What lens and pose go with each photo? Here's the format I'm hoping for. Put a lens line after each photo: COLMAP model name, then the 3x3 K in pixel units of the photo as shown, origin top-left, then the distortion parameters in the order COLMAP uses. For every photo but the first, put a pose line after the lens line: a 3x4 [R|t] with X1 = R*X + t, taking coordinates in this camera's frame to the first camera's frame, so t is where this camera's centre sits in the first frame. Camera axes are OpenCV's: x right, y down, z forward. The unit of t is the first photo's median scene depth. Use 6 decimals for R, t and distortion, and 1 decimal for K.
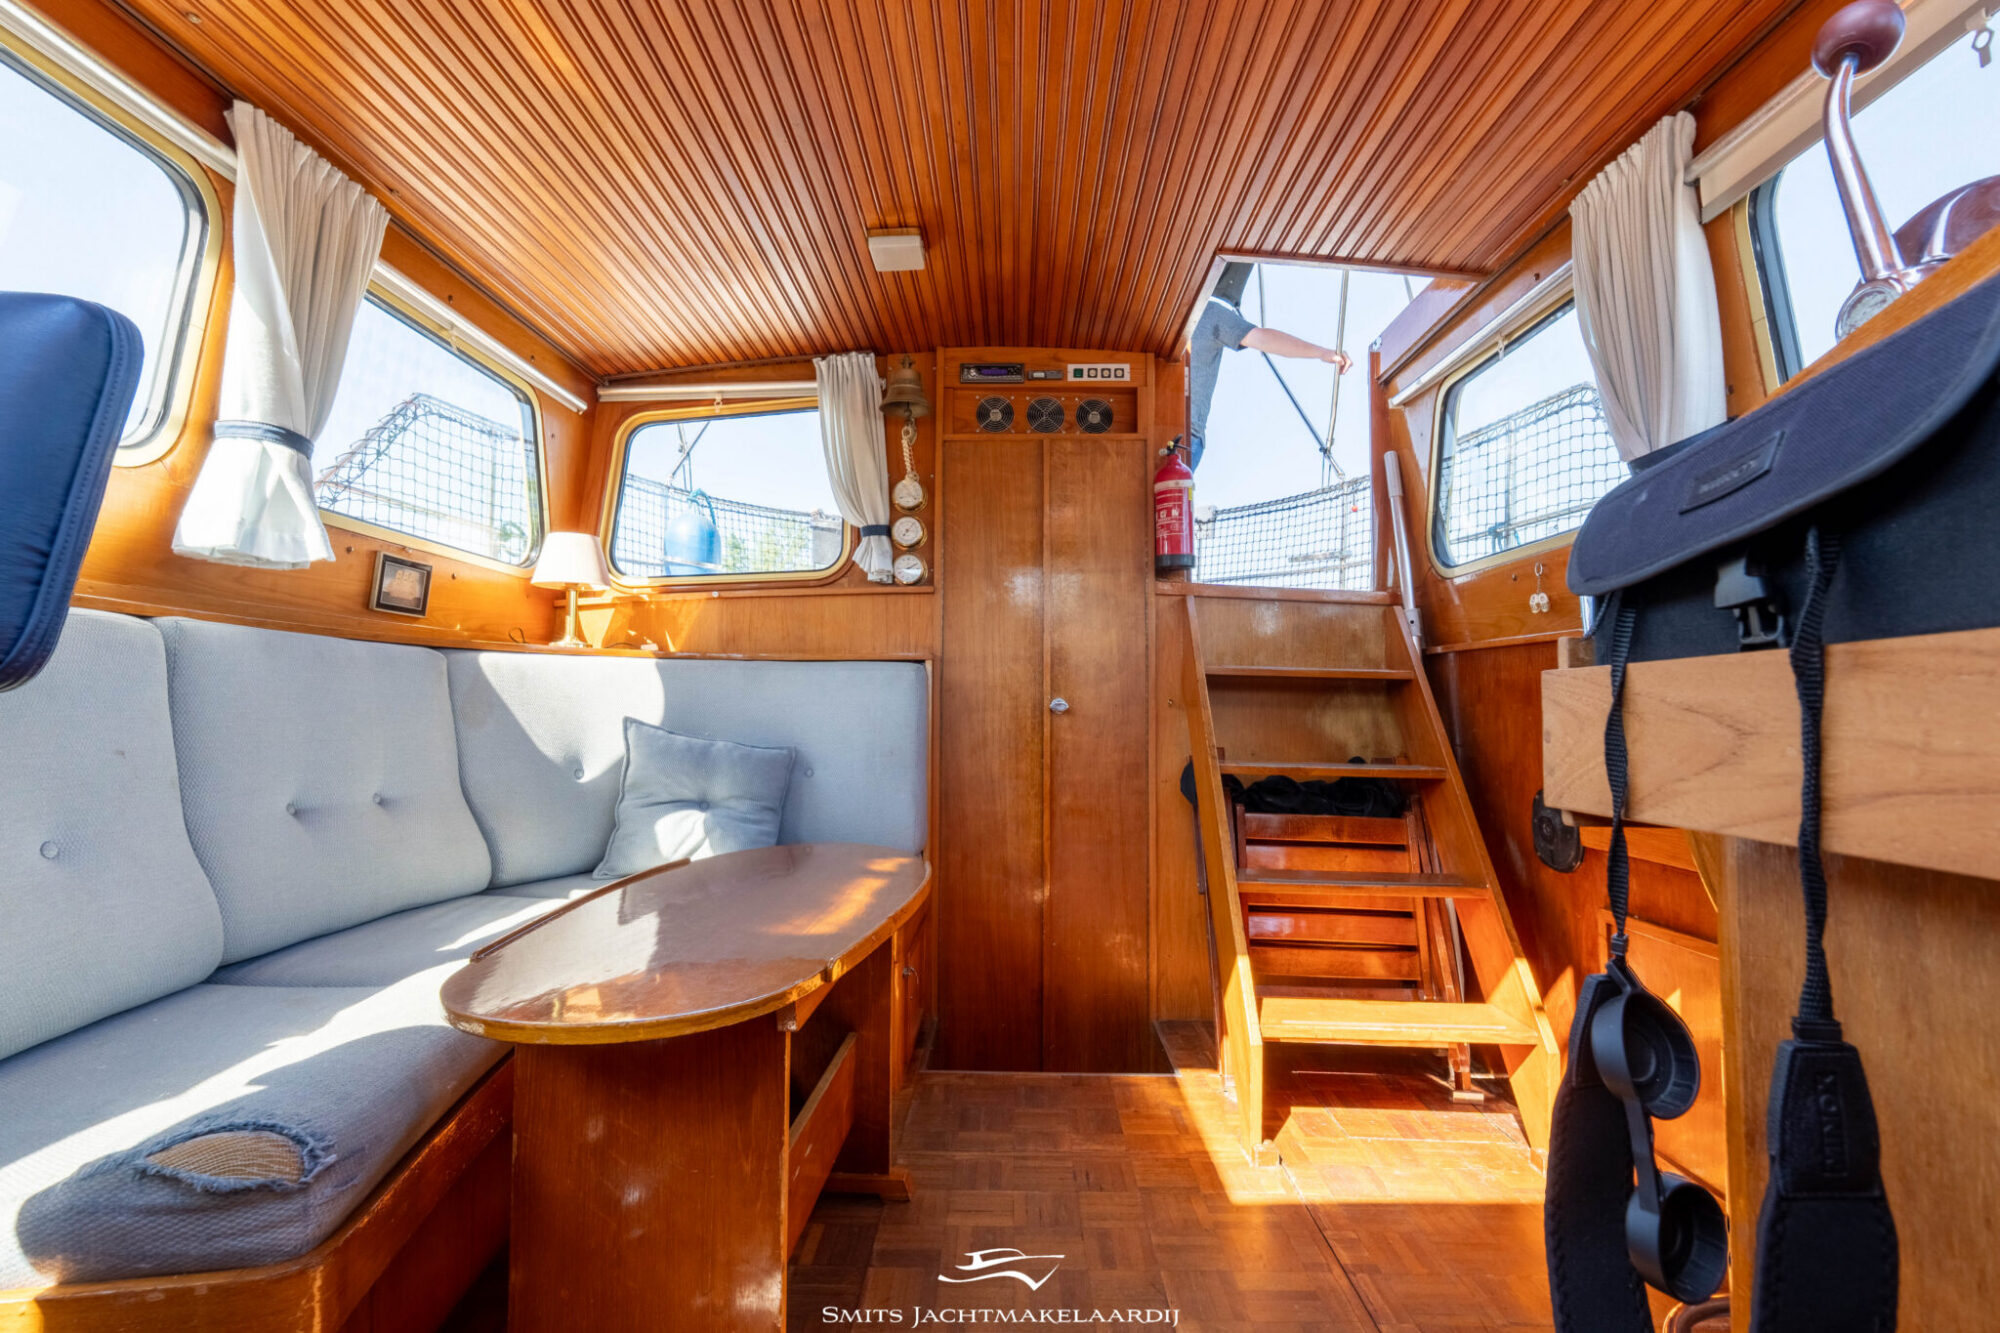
lens RADIAL K [[899.4, 0, 1000.0], [0, 899.4, 666.5], [0, 0, 1]] dist [-0.003888, -0.000802]
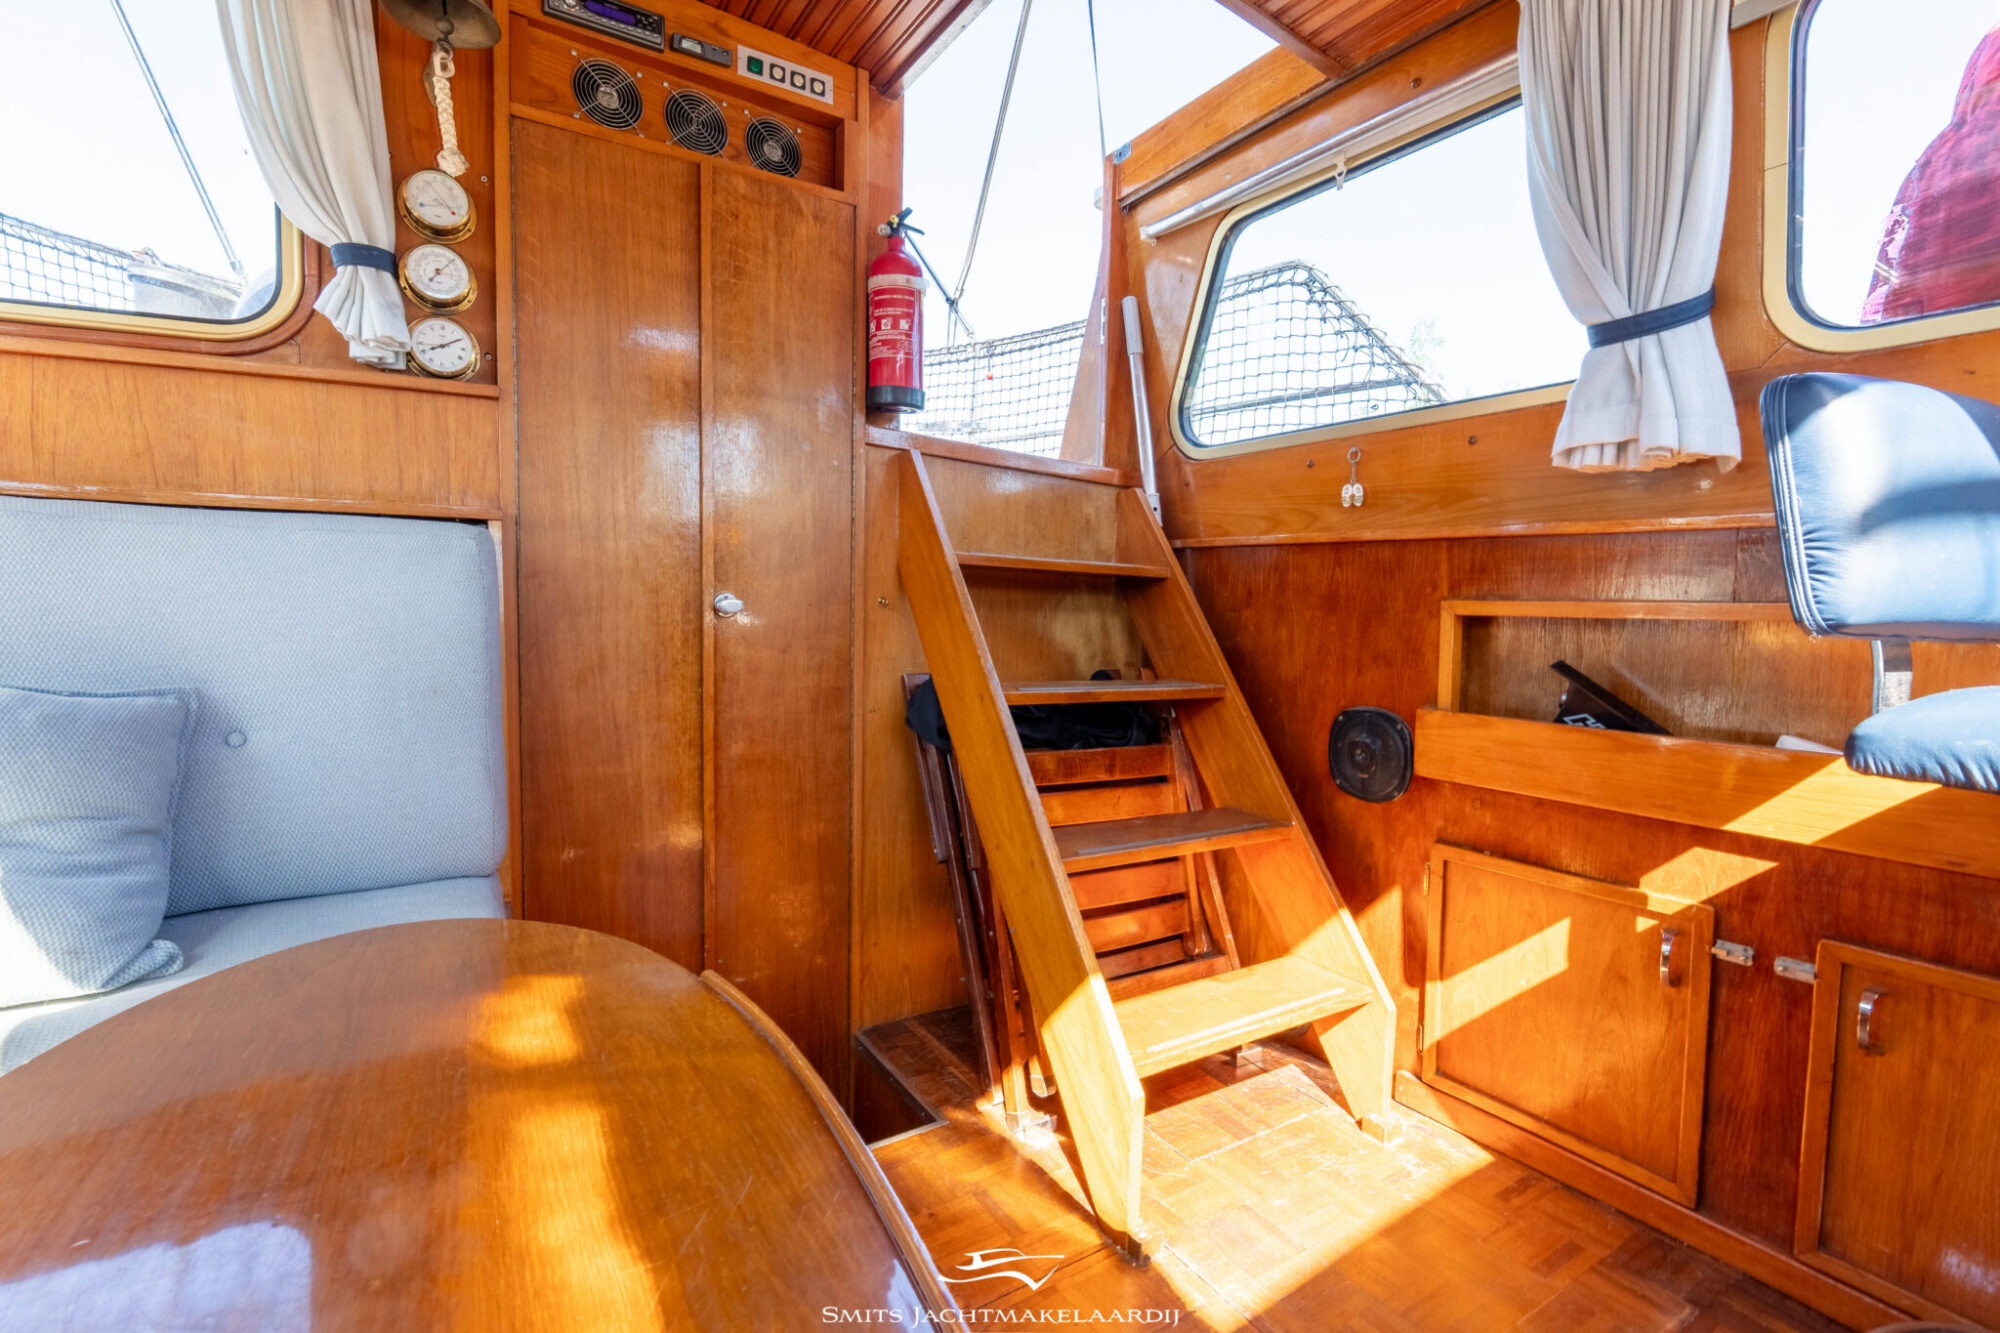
lens RADIAL K [[899.4, 0, 1000.0], [0, 899.4, 666.5], [0, 0, 1]] dist [-0.003888, -0.000802]
pose [[0.833530, -0.028827, 0.551722, -0.126901], [-0.041258, 0.992601, 0.114194, 0.006370], [-0.550932, -0.117947, 0.826173, 0.355203]]
